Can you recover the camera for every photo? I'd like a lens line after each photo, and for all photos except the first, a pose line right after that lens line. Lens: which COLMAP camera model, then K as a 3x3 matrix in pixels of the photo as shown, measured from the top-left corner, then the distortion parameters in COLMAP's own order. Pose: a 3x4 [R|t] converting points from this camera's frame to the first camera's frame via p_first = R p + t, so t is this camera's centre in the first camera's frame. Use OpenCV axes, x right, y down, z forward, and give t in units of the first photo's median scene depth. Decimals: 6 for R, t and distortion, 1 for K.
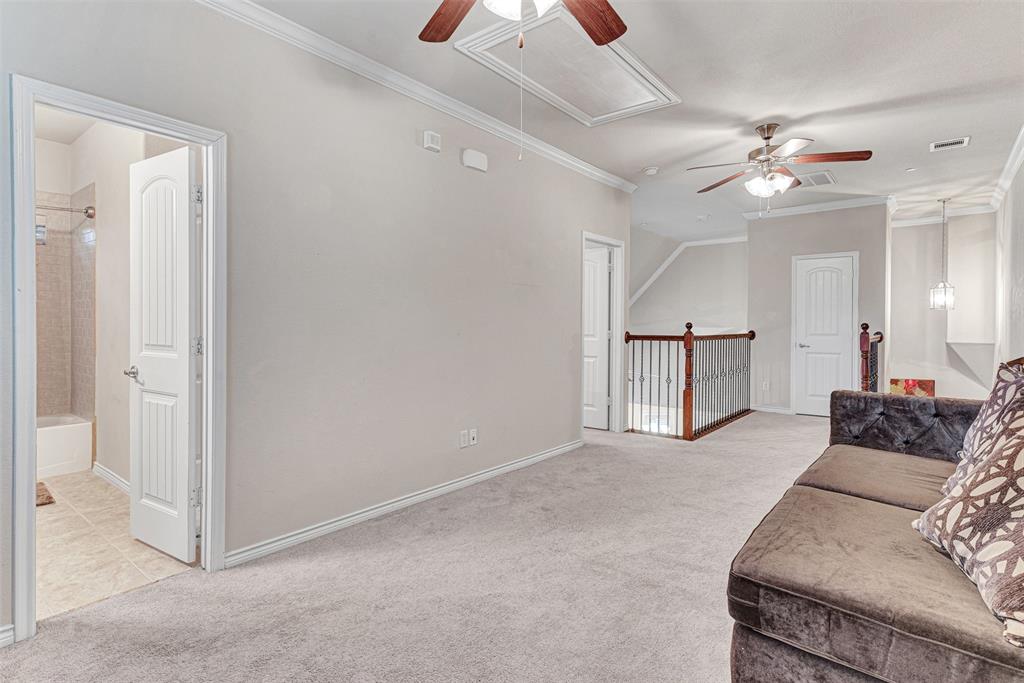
lens RADIAL K [[514.4, 0, 511.7], [0, 514.4, 323.8], [0, 0, 1]] dist [0.000222, 0.005076]
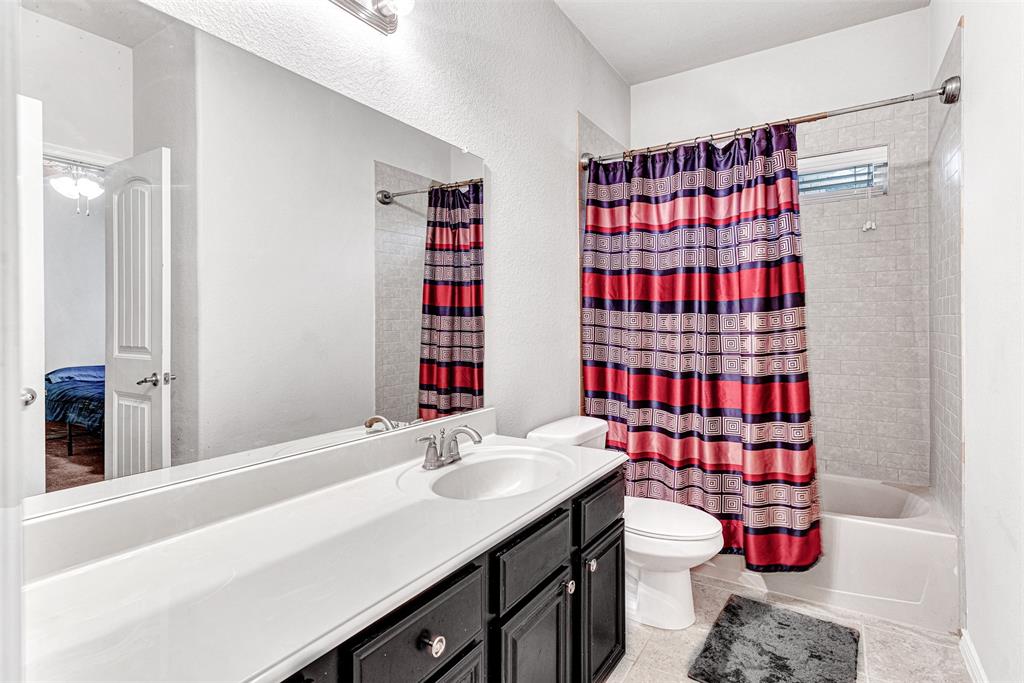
lens RADIAL K [[514.4, 0, 492.3], [0, 514.4, 323.4], [0, 0, 1]] dist [0.000222, 0.005076]
pose [[0.089728, -0.009631, -0.995920, -0.275022], [-0.000032, 0.999953, -0.009673, 0.001801], [0.995966, 0.000899, 0.089723, 0.385097]]
